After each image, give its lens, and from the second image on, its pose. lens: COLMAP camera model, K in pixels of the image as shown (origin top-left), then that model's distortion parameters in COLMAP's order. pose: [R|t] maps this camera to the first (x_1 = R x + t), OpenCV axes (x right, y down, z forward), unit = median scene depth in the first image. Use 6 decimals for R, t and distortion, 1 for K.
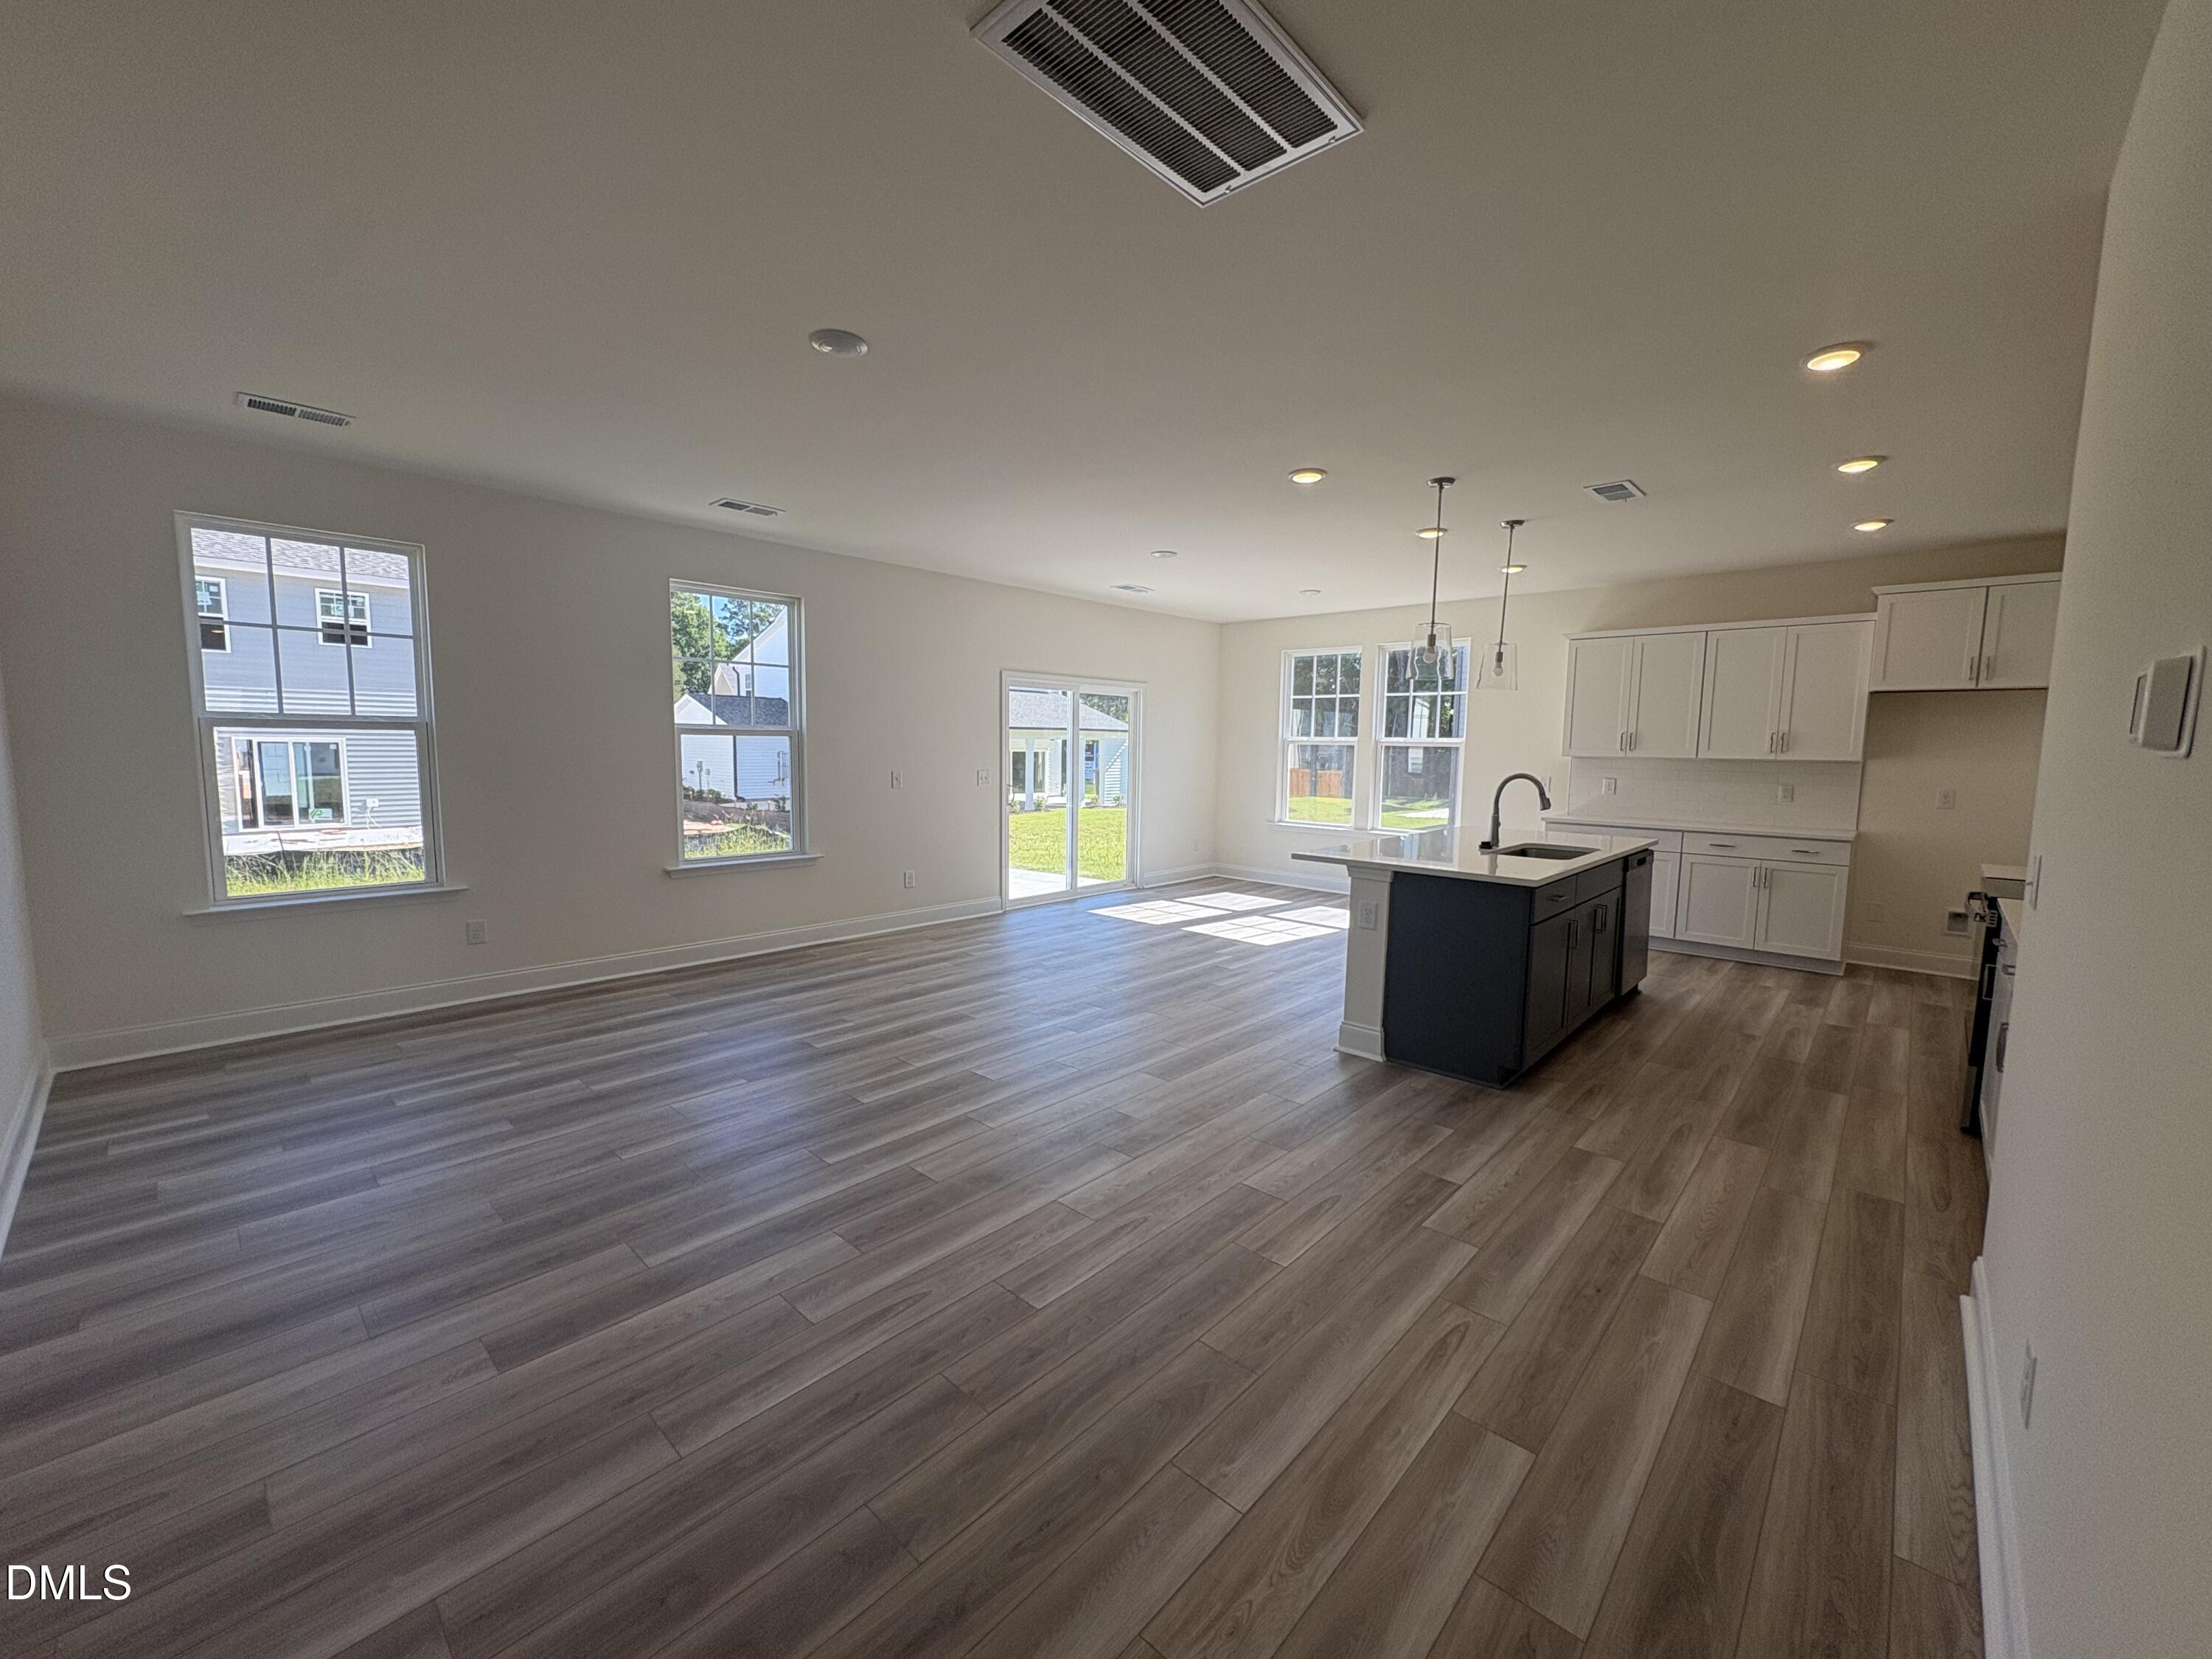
lens RADIAL K [[879.5, 0, 1104.0], [0, 879.5, 831.3], [0, 0, 1]] dist [-0.000363, -0.000216]
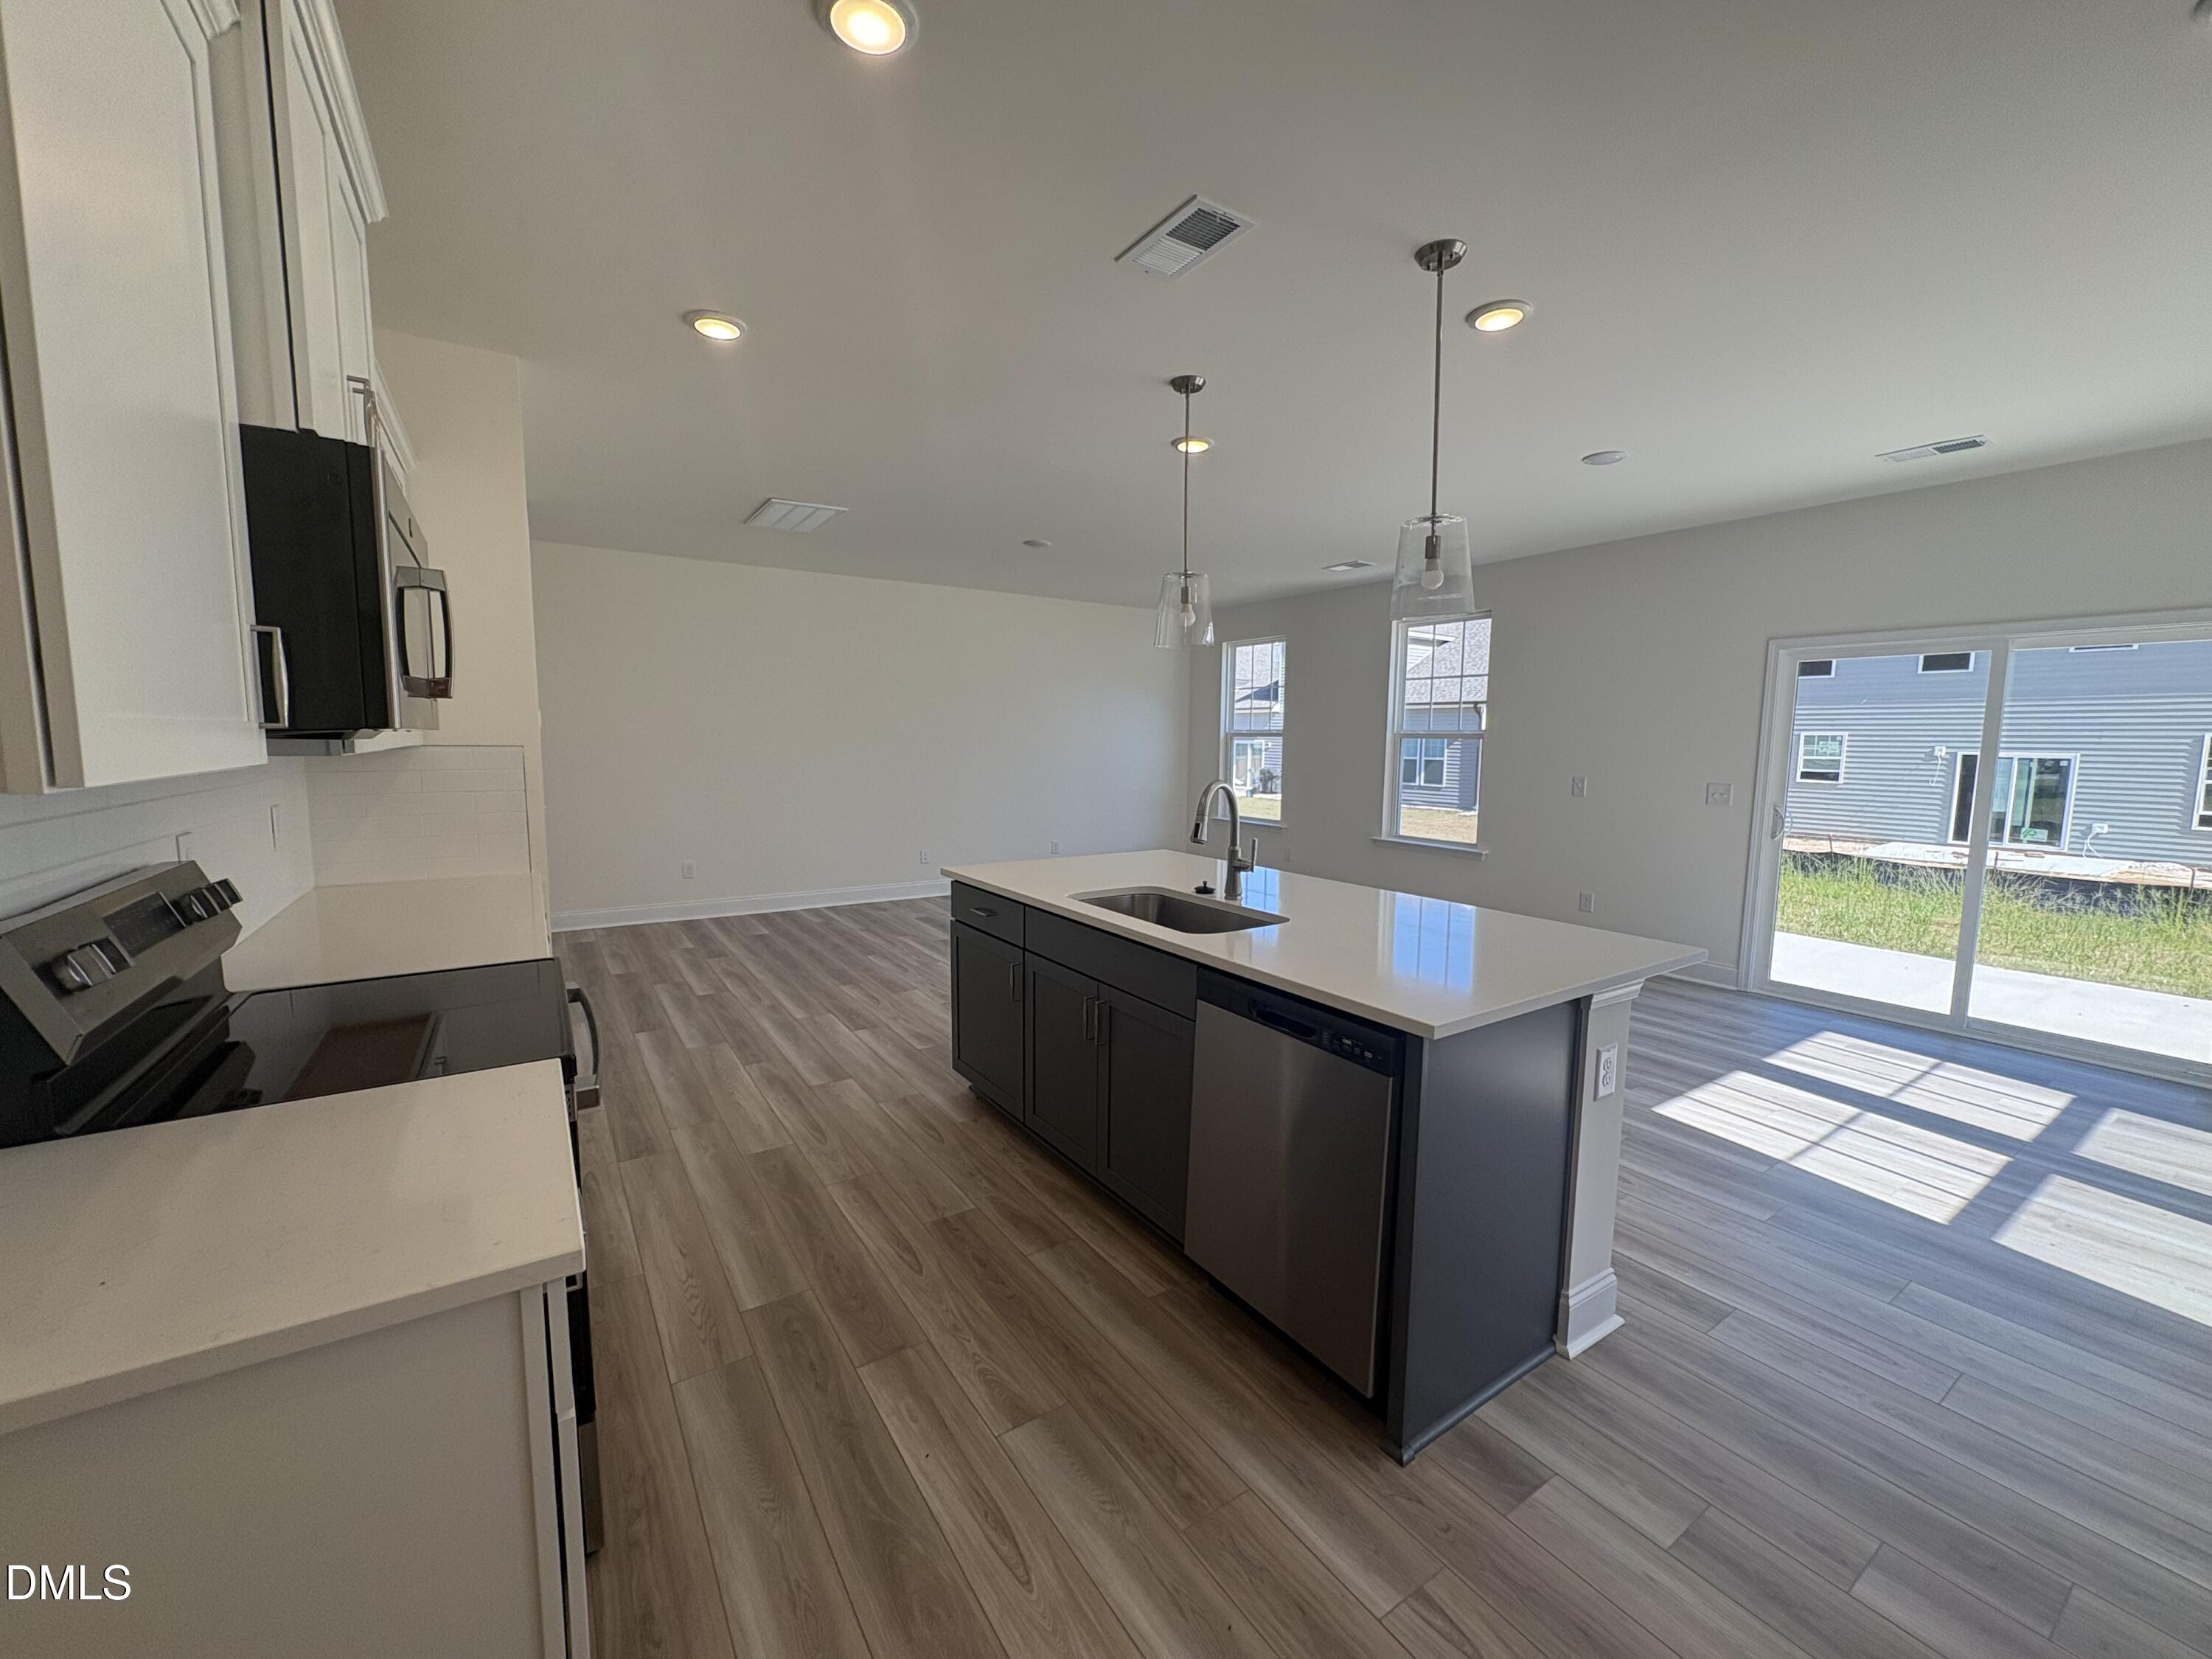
lens RADIAL K [[879.5, 0, 1104.0], [0, 879.5, 831.3], [0, 0, 1]] dist [-0.000363, -0.000216]
pose [[-0.234858, 0.088113, -0.968028, 1.189008], [-0.111792, 0.986826, 0.116947, -0.103369], [0.965580, 0.135684, -0.221914, 1.176827]]
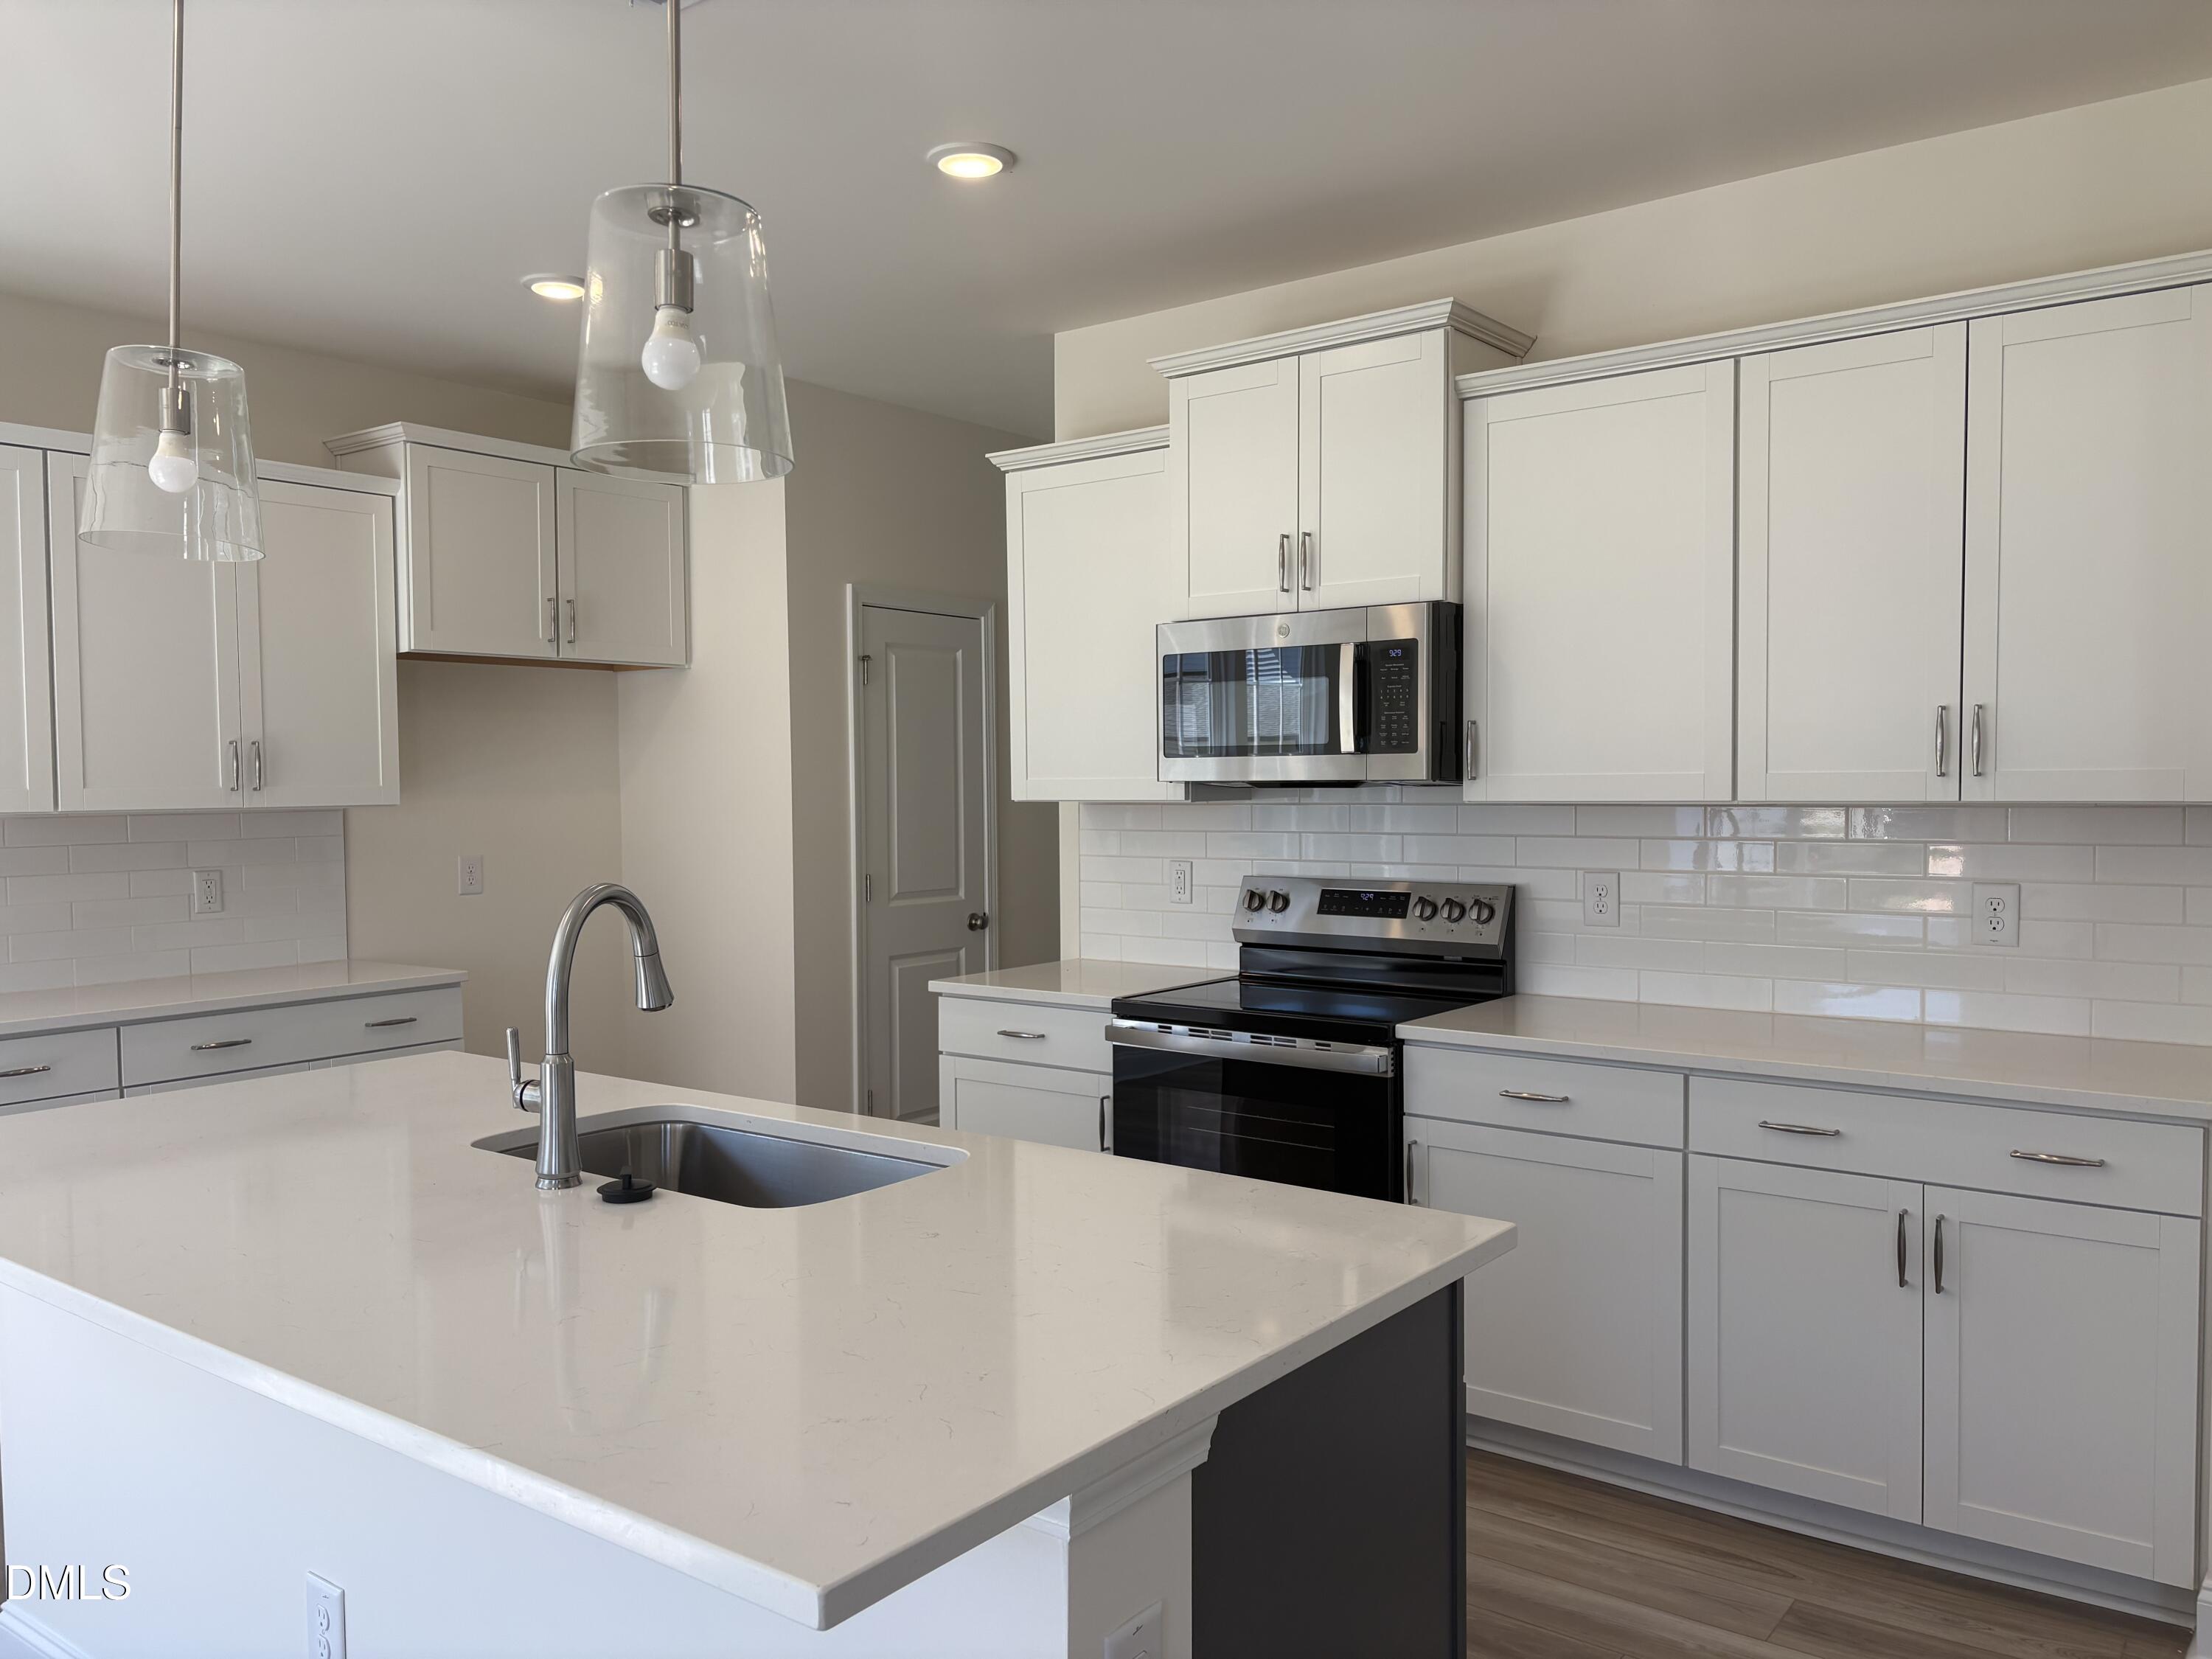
lens RADIAL K [[1663.0, 0, 1101.0], [0, 1663.0, 844.6], [0, 0, 1]] dist [0.058124, -0.066070]
pose [[-0.094086, -0.051569, 0.994228, -0.039489], [0.107095, 0.992338, 0.061606, -0.101764], [-0.989787, 0.112273, -0.087842, 0.993910]]
